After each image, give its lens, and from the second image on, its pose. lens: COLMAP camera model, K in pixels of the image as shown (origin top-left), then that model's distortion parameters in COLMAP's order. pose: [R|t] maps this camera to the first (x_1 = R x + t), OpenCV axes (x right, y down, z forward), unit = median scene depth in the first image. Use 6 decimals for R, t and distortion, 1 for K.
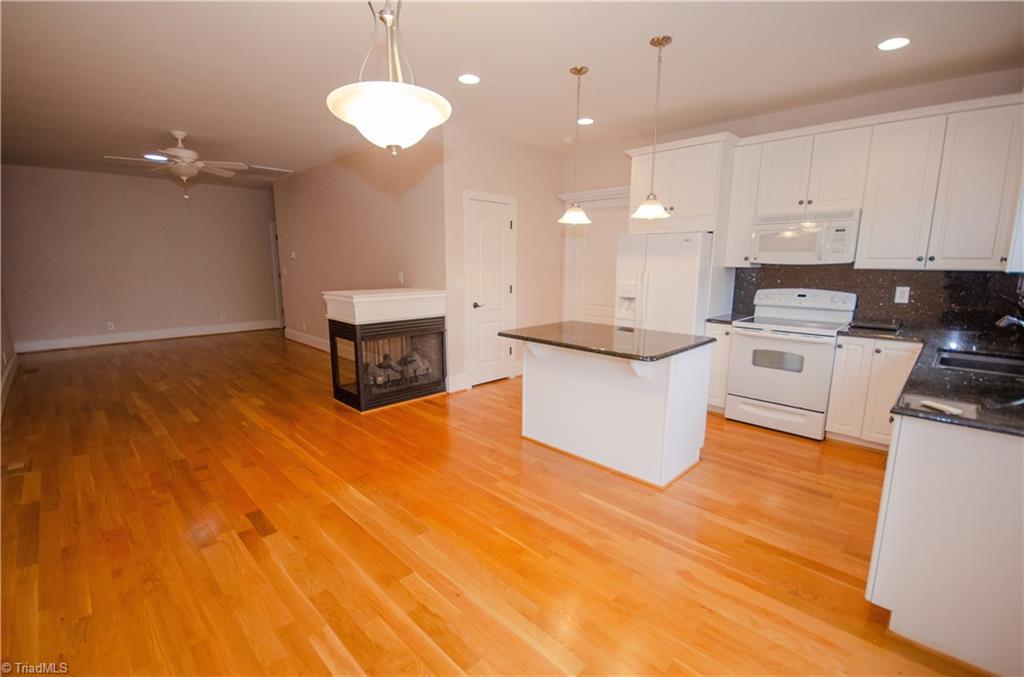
lens RADIAL K [[448.0, 0, 515.2], [0, 448.0, 343.6], [0, 0, 1]] dist [-0.003093, -0.000487]
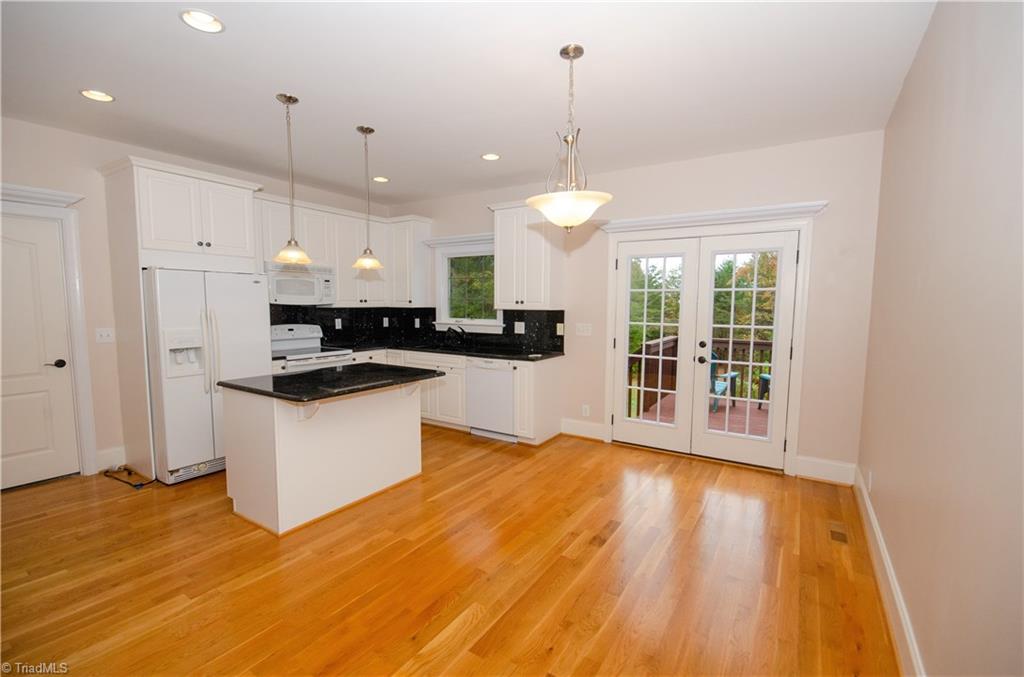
lens RADIAL K [[448.0, 0, 515.2], [0, 448.0, 343.6], [0, 0, 1]] dist [-0.003093, -0.000487]
pose [[-0.203113, -0.091228, 0.974896, -0.973685], [0.165790, 0.978070, 0.126067, -0.172871], [-0.965017, 0.187234, -0.183534, 0.889992]]
